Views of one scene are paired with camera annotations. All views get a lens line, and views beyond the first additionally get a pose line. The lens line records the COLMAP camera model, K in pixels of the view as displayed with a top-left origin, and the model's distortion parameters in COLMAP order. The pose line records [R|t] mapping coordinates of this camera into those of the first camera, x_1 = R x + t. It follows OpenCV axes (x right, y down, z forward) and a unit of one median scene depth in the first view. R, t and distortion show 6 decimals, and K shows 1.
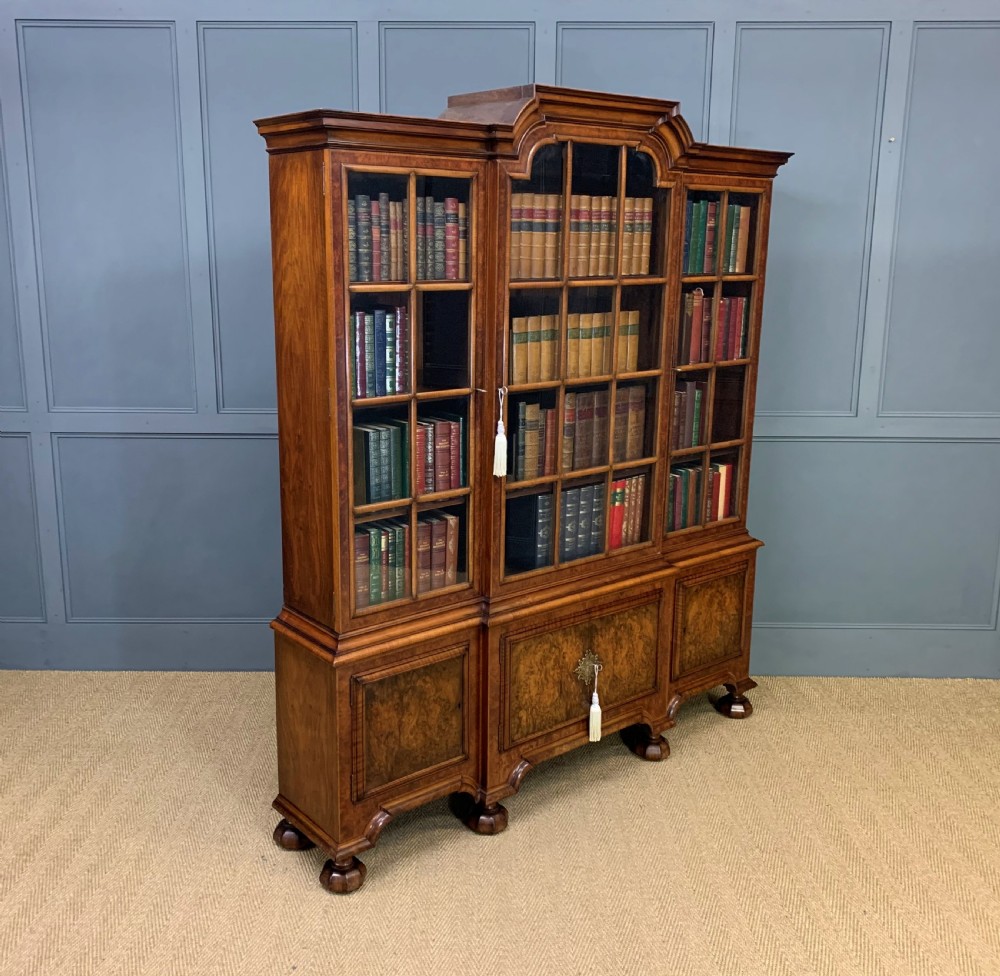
lens RADIAL K [[1017.7, 0, 454.8], [0, 1017.7, 466.2], [0, 0, 1]] dist [0.152070, -0.408957]
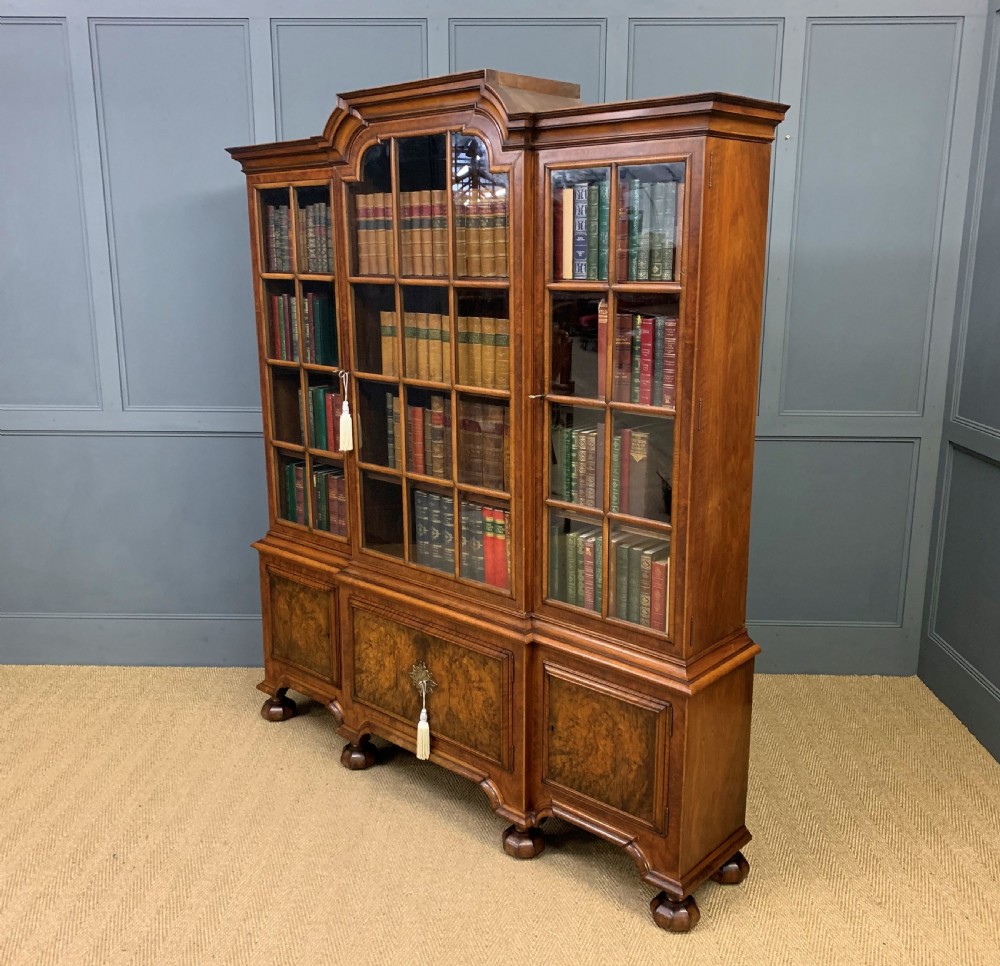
lens RADIAL K [[980.3, 0, 496.3], [0, 980.3, 473.5], [0, 0, 1]] dist [0.206910, -0.724931]
pose [[0.172009, 0.218164, -0.960634, 1.102363], [-0.202122, 0.962237, 0.182336, -0.194486], [0.964137, 0.162801, 0.209609, 0.927059]]
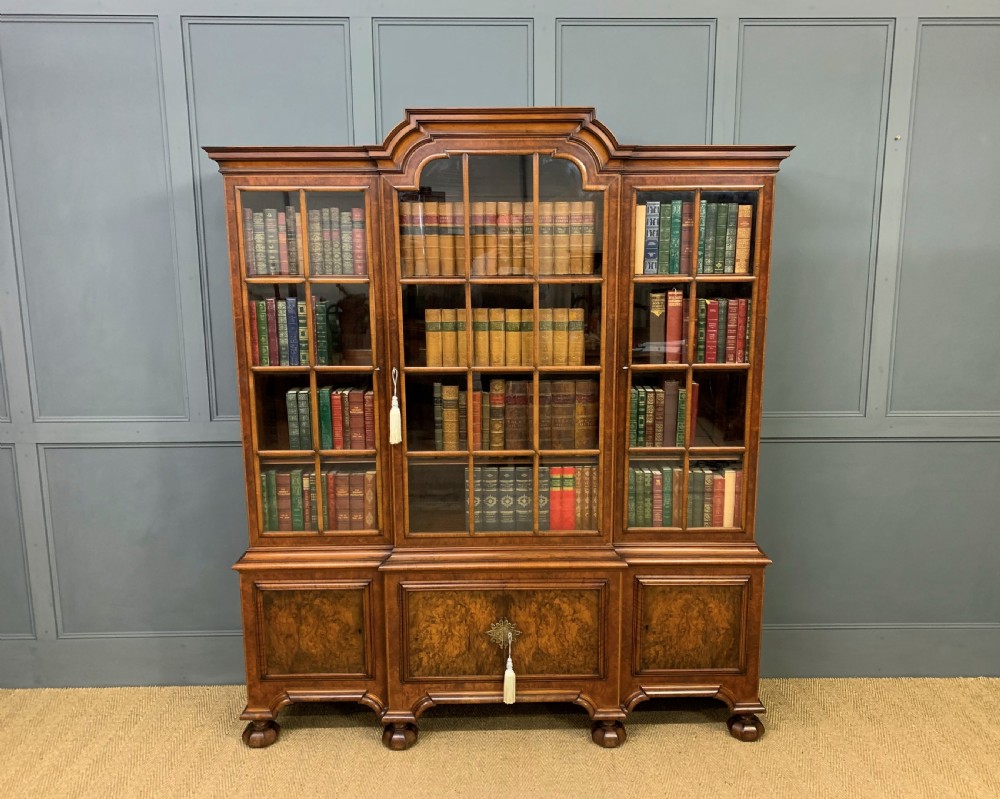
lens RADIAL K [[809.2, 0, 517.7], [0, 809.2, 396.3], [0, 0, 1]] dist [0.115298, -0.286087]
pose [[0.799215, 0.104150, -0.591953, 0.691632], [-0.119523, 0.992742, 0.013293, -0.072359], [0.589041, 0.060128, 0.805863, 0.330077]]
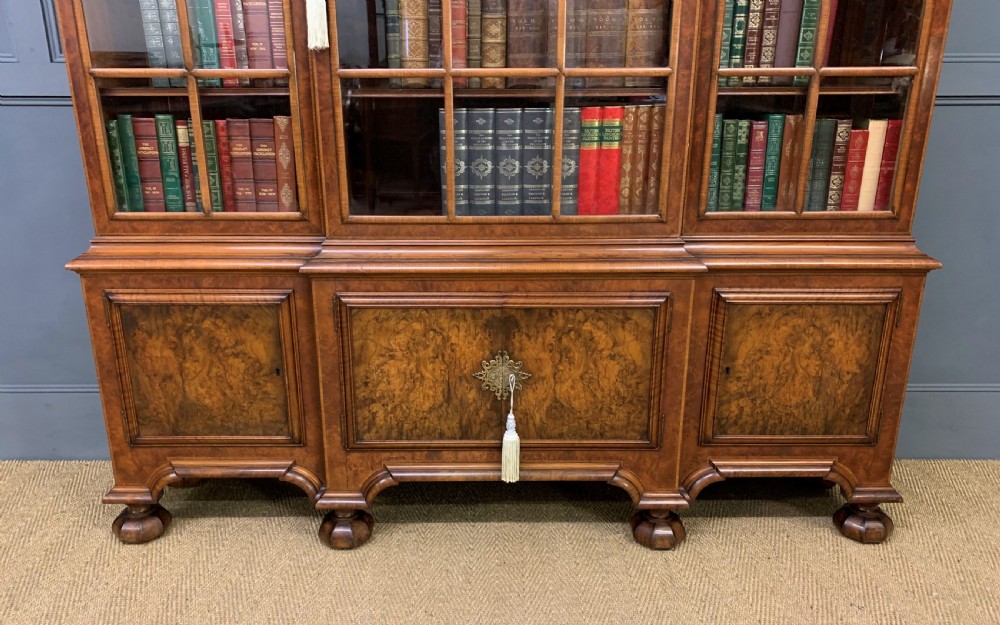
lens RADIAL K [[767.6, 0, 494.6], [0, 767.6, 331.6], [0, 0, 1]] dist [0.136302, -0.324301]
pose [[0.788413, 0.188083, -0.585687, 0.468486], [-0.124986, 0.981230, 0.146858, 0.100817], [0.602315, -0.042582, 0.797122, 0.645527]]
